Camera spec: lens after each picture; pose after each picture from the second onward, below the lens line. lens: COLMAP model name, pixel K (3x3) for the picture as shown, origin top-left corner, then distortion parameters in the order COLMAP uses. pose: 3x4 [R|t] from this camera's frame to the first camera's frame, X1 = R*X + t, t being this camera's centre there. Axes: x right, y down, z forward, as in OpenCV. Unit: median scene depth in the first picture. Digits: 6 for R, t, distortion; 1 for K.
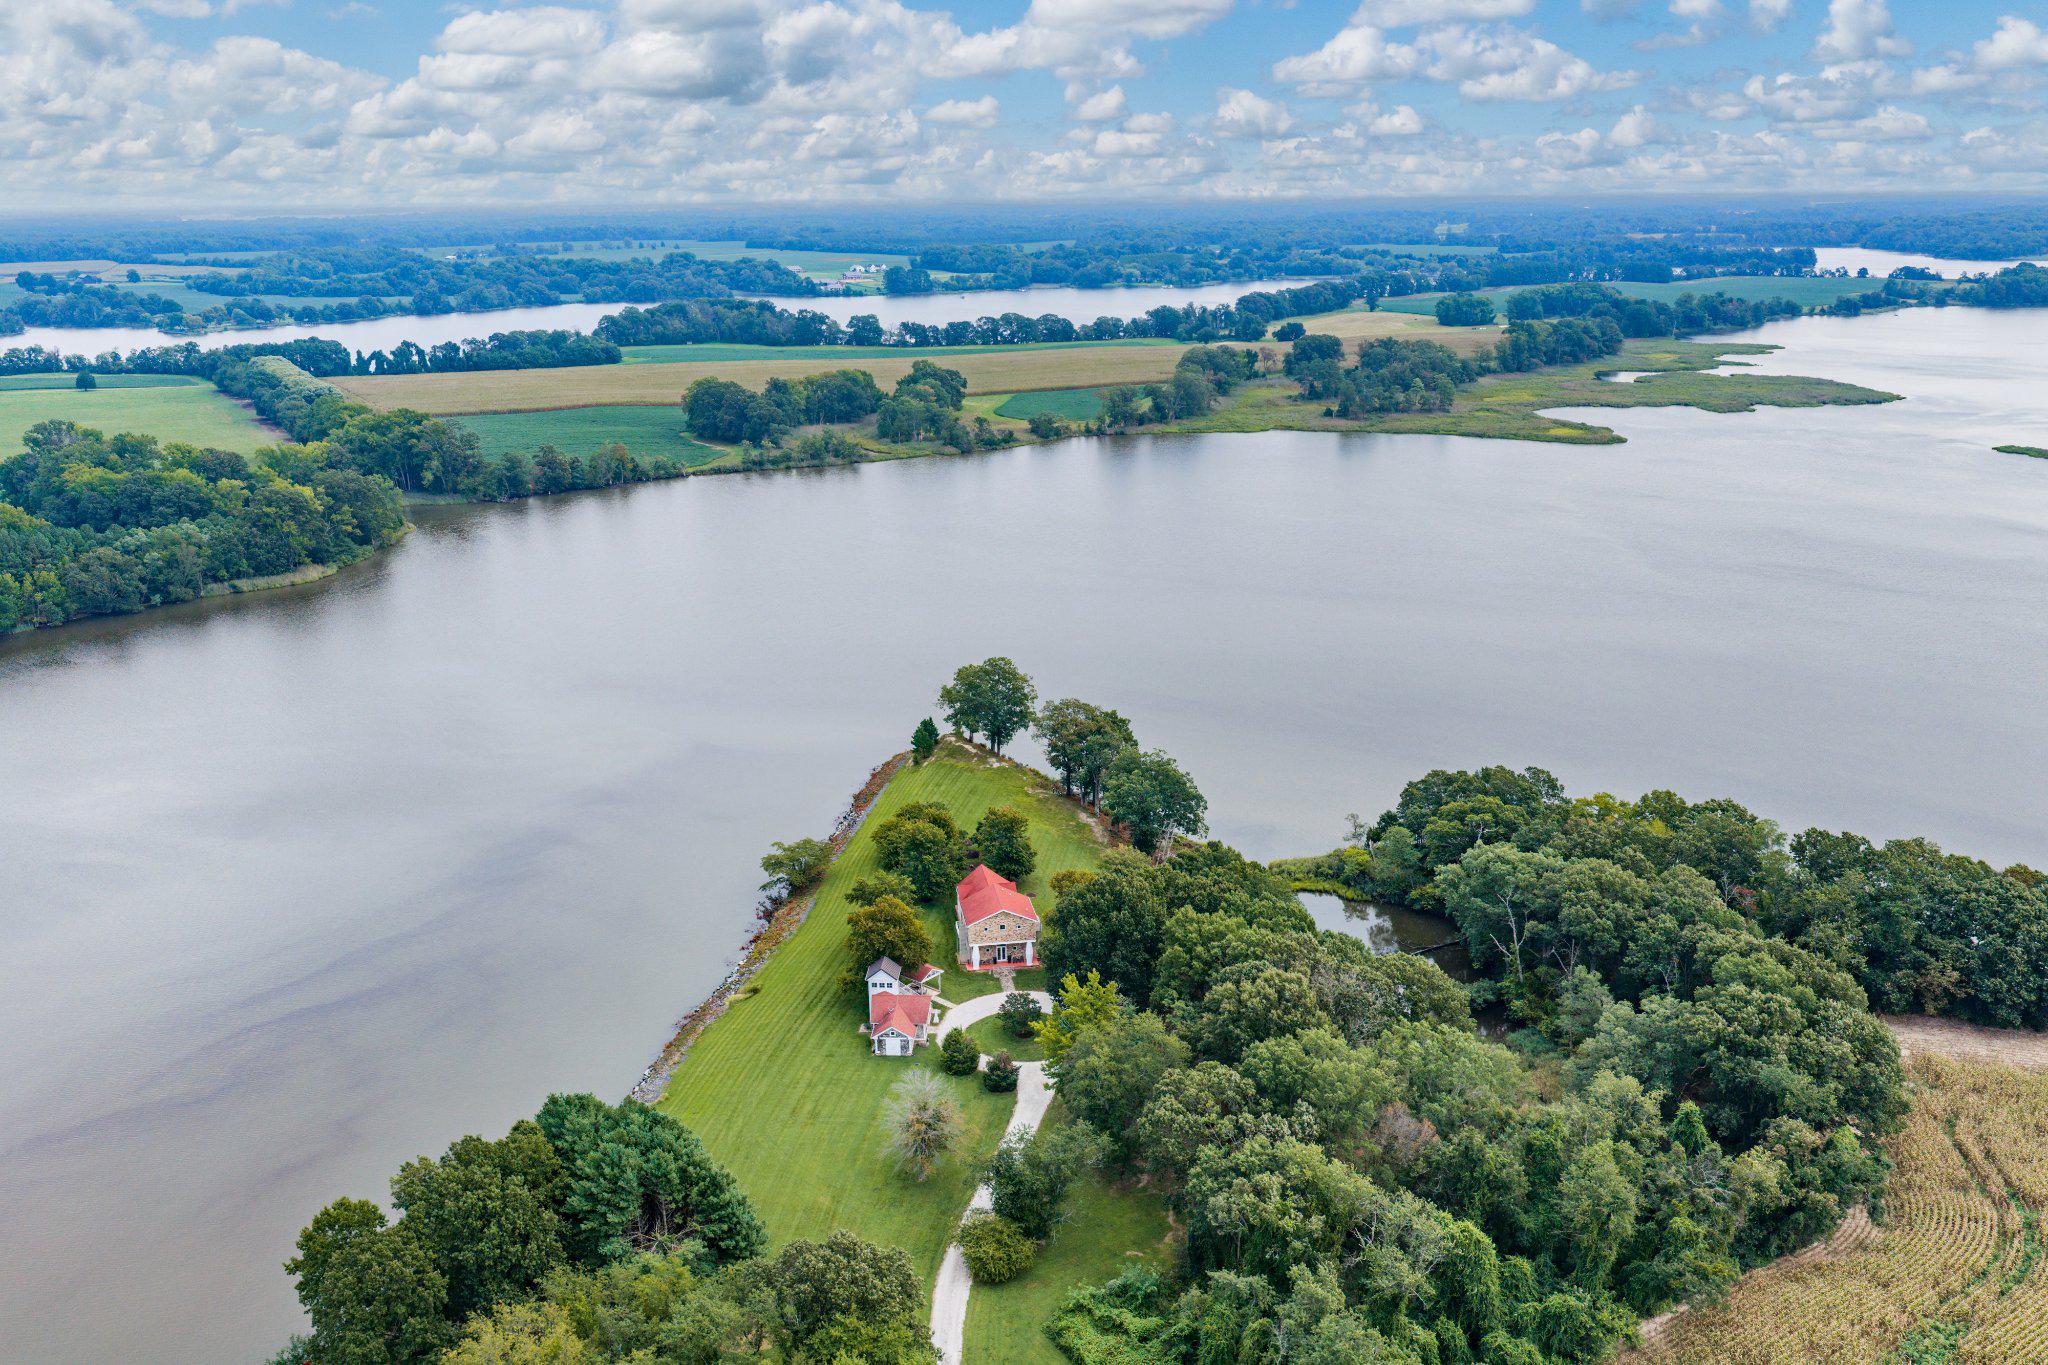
lens RADIAL K [[1699.2, 0, 1020.5], [0, 1699.2, 688.8], [0, 0, 1]] dist [0.016937, -0.030054]
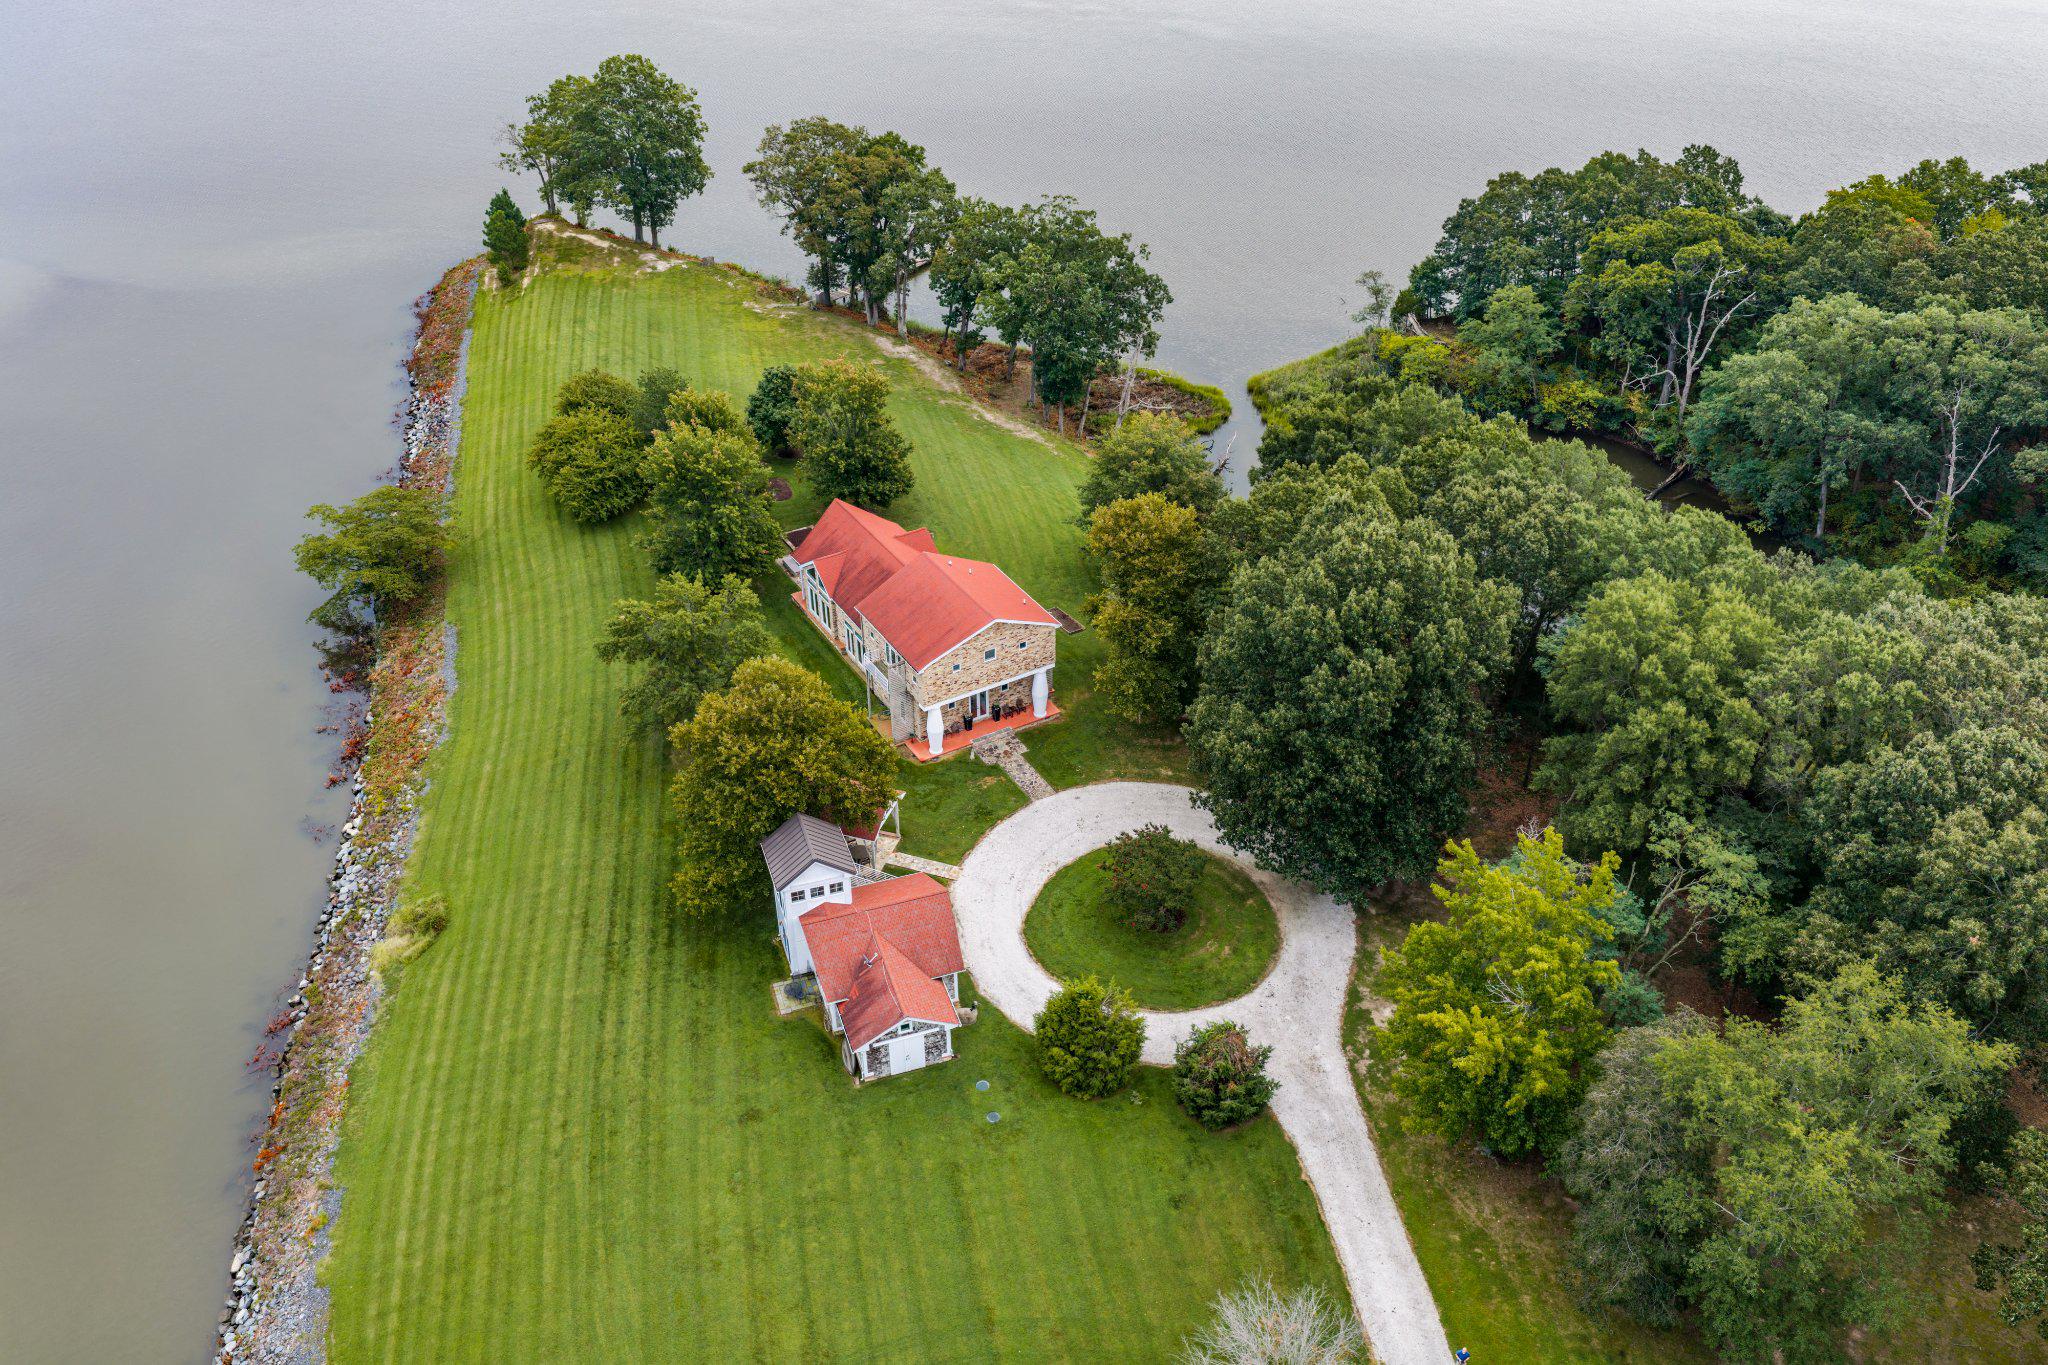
lens RADIAL K [[1699.2, 0, 1020.5], [0, 1699.2, 688.8], [0, 0, 1]] dist [0.016937, -0.030054]
pose [[0.929961, -0.209929, 0.301832, -0.034217], [0.103426, 0.937180, 0.333162, 0.000796], [-0.352812, -0.278610, 0.893253, 0.150191]]
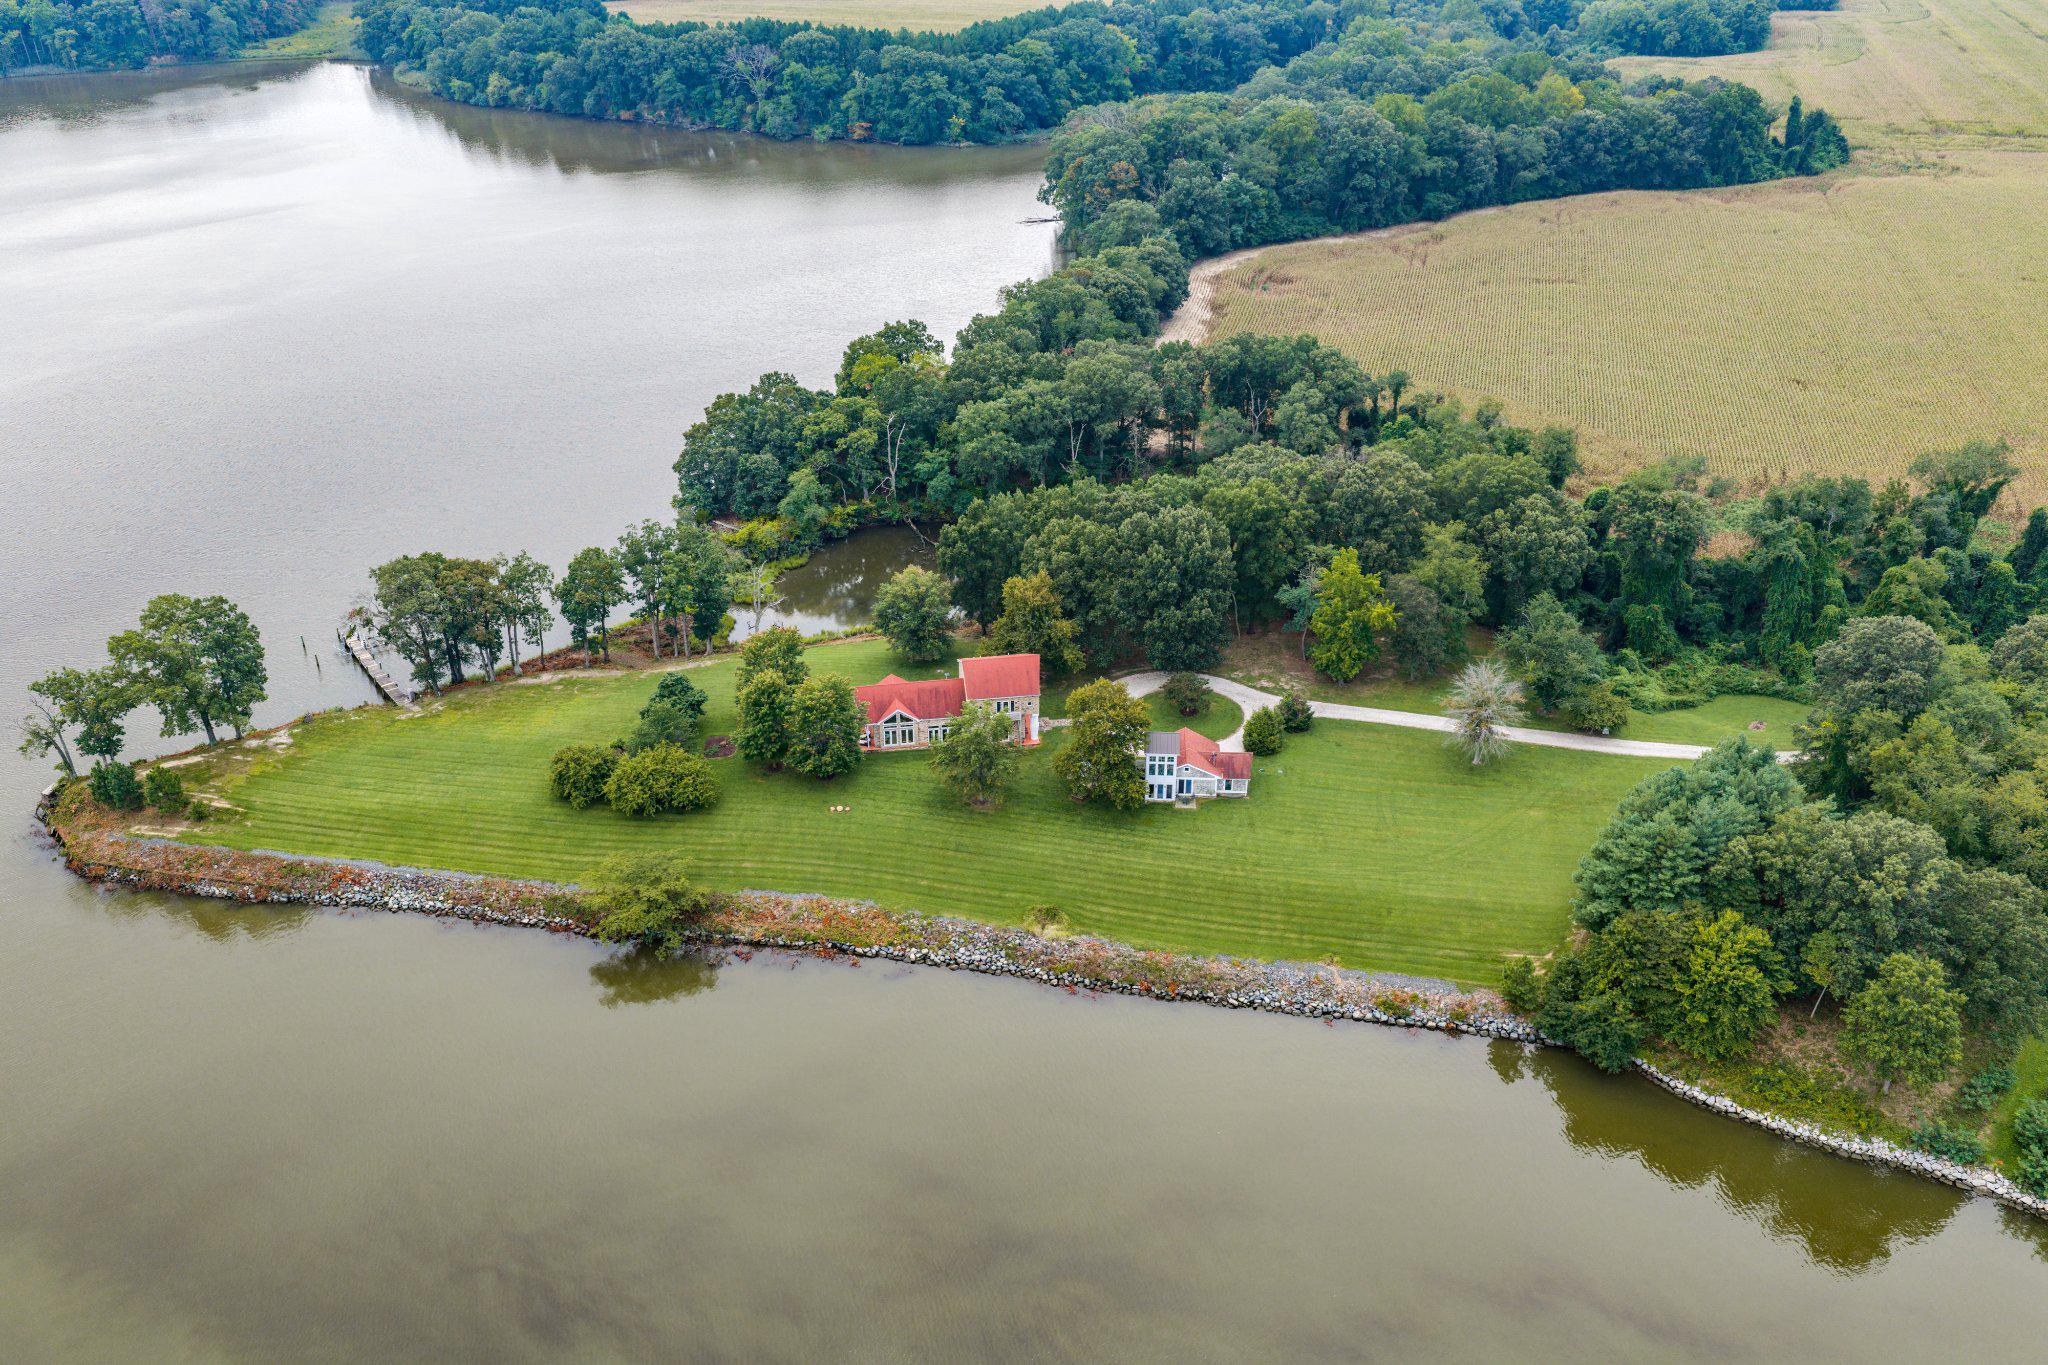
lens RADIAL K [[1704.2, 0, 1020.6], [0, 1704.2, 686.4], [0, 0, 1]] dist [0.006778, -0.013040]
pose [[0.004736, -0.483967, 0.875073, -0.190661], [0.285523, 0.839309, 0.462642, -0.063765], [-0.958360, 0.247662, 0.142159, 0.220164]]
